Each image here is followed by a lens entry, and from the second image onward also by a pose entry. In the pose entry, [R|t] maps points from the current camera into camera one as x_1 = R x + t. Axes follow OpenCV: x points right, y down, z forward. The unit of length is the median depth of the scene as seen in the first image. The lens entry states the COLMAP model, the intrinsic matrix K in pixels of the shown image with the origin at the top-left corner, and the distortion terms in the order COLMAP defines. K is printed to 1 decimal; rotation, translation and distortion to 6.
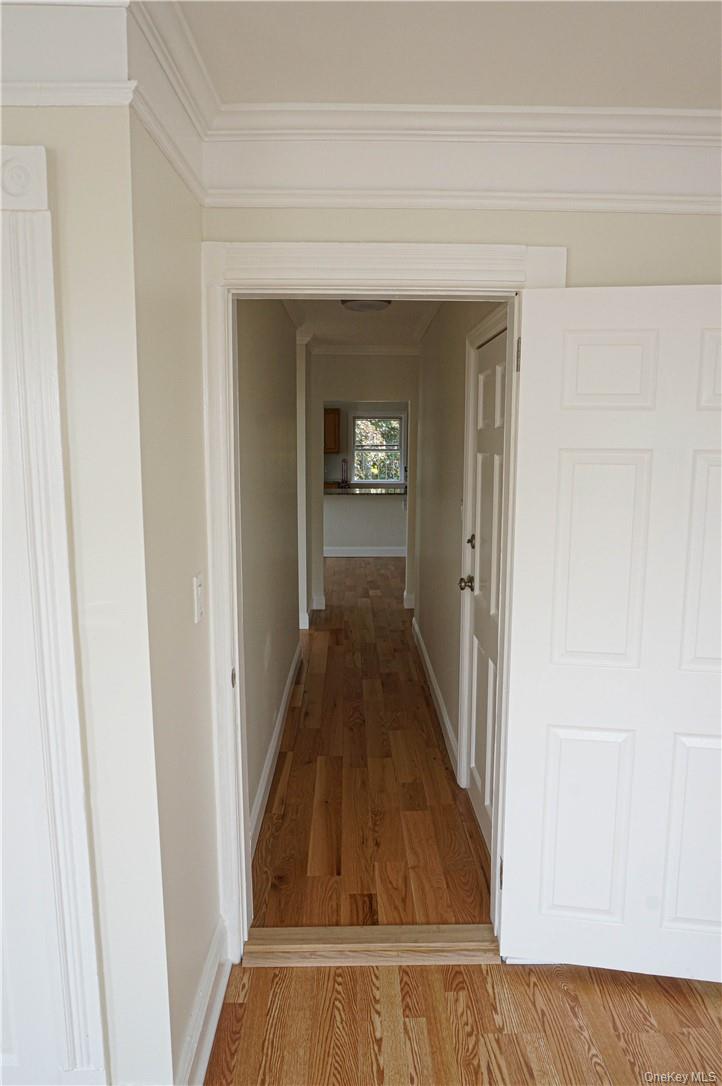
lens RADIAL K [[755.5, 0, 361.0], [0, 755.5, 543.0], [0, 0, 1]] dist [-0.037820, 0.033645]
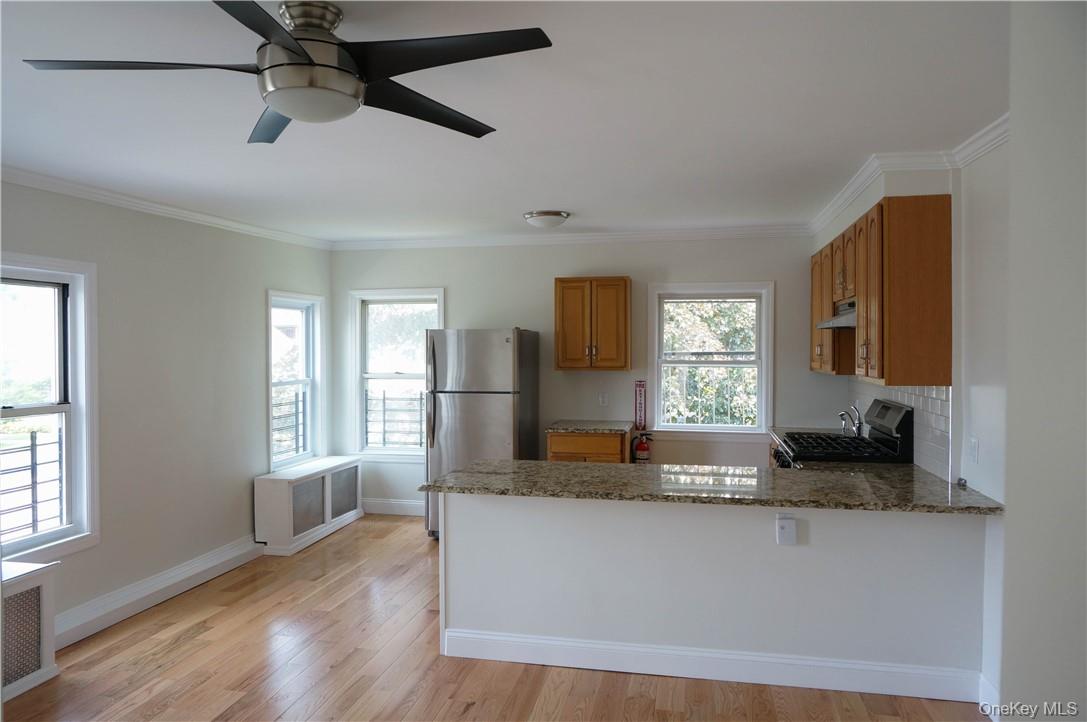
lens RADIAL K [[737.5, 0, 533.9], [0, 737.5, 364.0], [0, 0, 1]] dist [-0.035038, 0.027860]
pose [[0.974637, 0.004250, -0.223750, 0.017905], [-0.031289, 0.992587, -0.117439, -0.063658], [0.221592, 0.121461, 0.967545, 0.521212]]
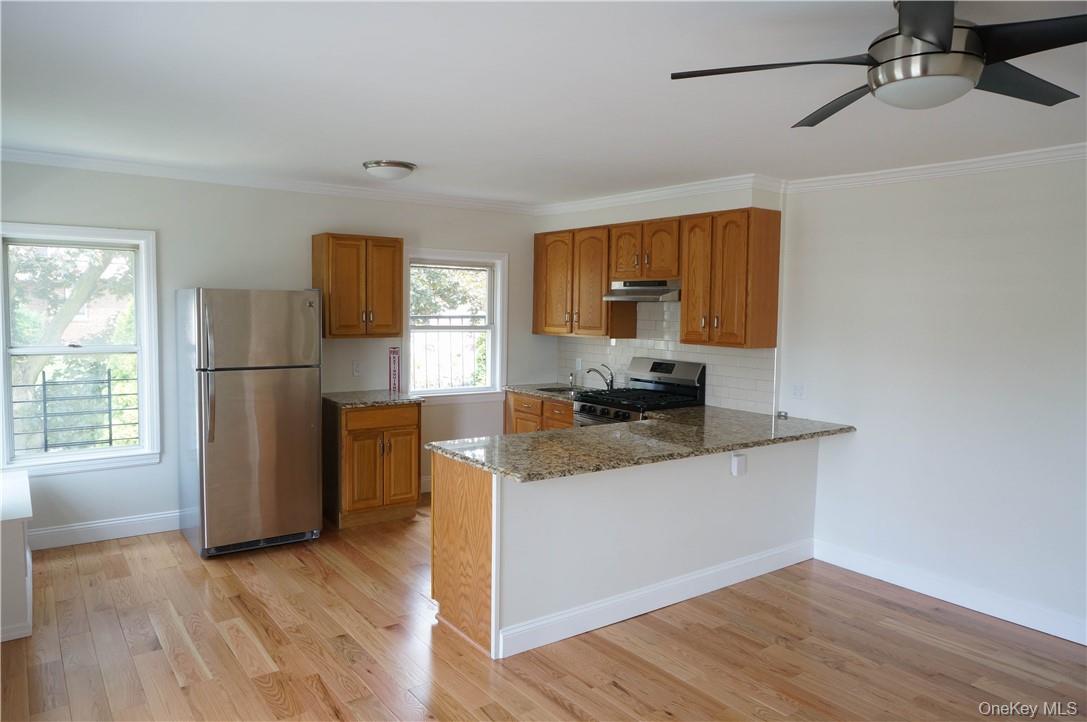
lens RADIAL K [[737.5, 0, 533.9], [0, 737.5, 364.0], [0, 0, 1]] dist [-0.035038, 0.027860]
pose [[0.817361, -0.032262, 0.575222, -0.214562], [0.067355, 0.996935, -0.039794, -0.076545], [-0.572175, 0.071270, 0.817029, 0.575773]]
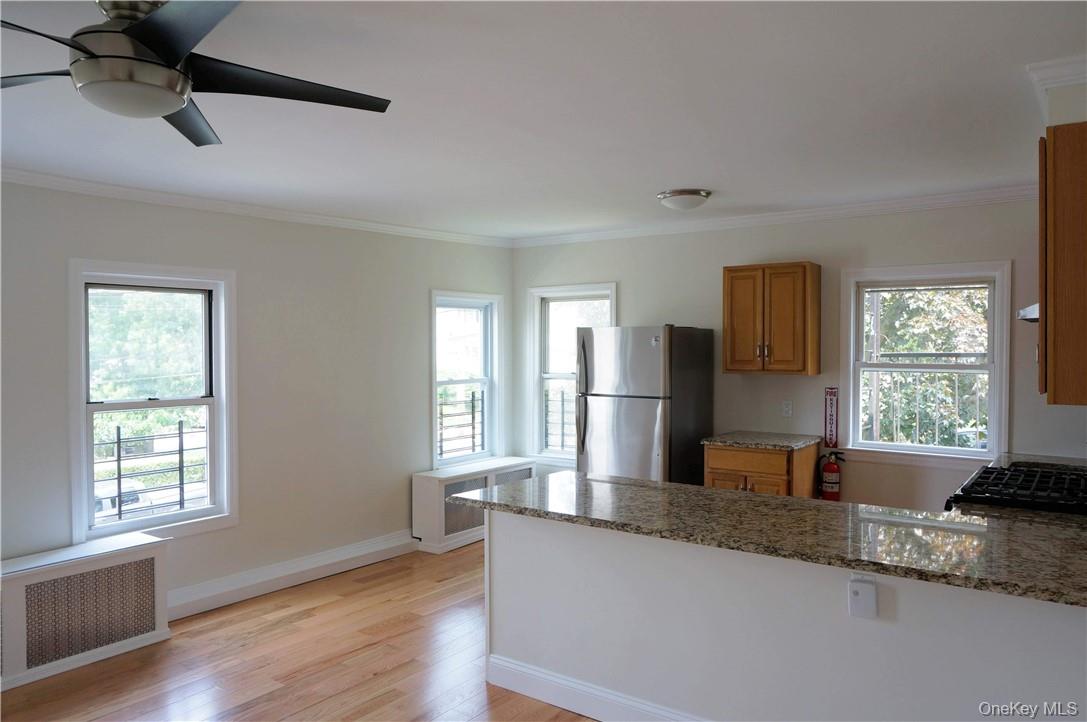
lens RADIAL K [[756.2, 0, 543.5], [0, 756.2, 361.0], [0, 0, 1]] dist [-0.037820, 0.033645]
pose [[0.802136, 0.012010, -0.597021, 0.094913], [-0.085541, 0.991797, -0.094977, -0.073707], [0.590983, 0.127254, 0.796584, 0.585695]]
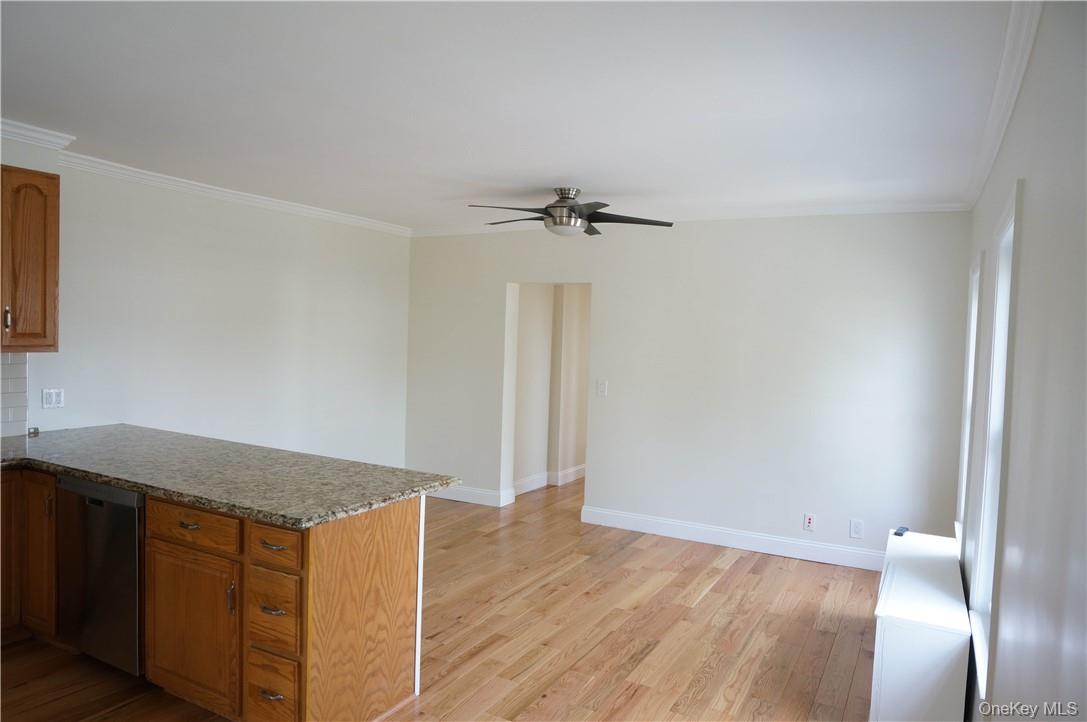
lens RADIAL K [[737.5, 0, 533.9], [0, 737.5, 364.0], [0, 0, 1]] dist [-0.035038, 0.027860]
pose [[-0.869648, -0.053935, 0.490717, -0.225548], [0.038171, 0.983692, 0.175764, -0.131311], [-0.492194, 0.171584, -0.853407, 0.970513]]
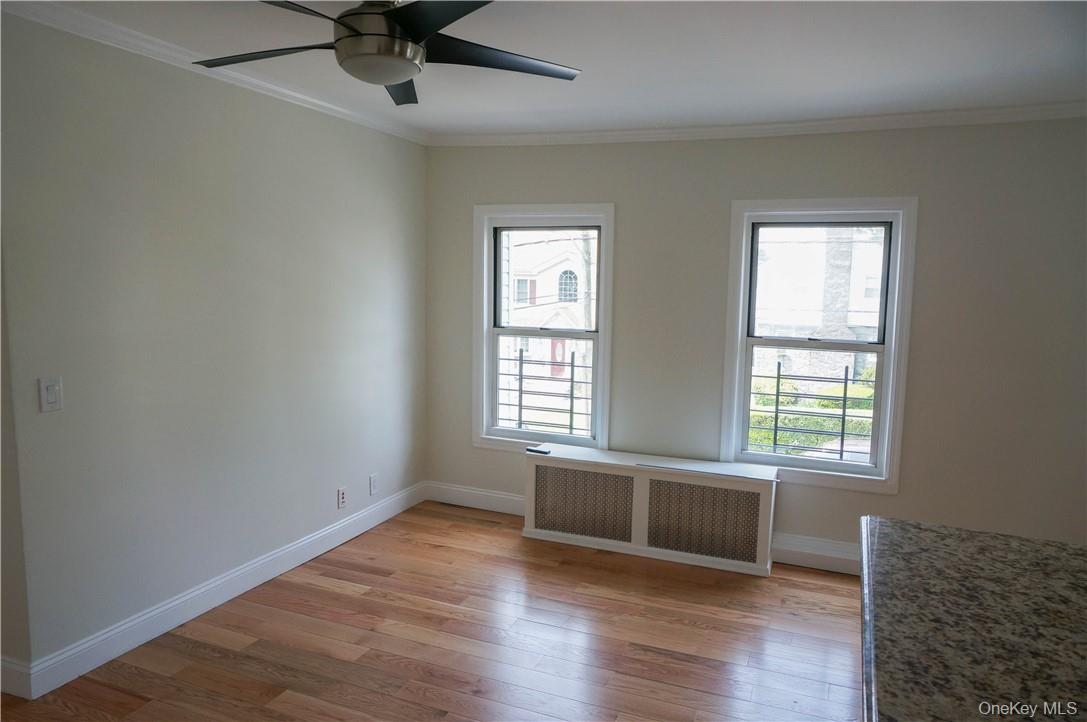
lens RADIAL K [[747.6, 0, 538.6], [0, 747.6, 357.3], [0, 0, 1]] dist [-0.041368, 0.030311]
pose [[-0.398508, 0.099052, -0.911800, 0.097066], [-0.150478, 0.973618, 0.171535, -0.103362], [0.904736, 0.205564, -0.373089, 0.764951]]
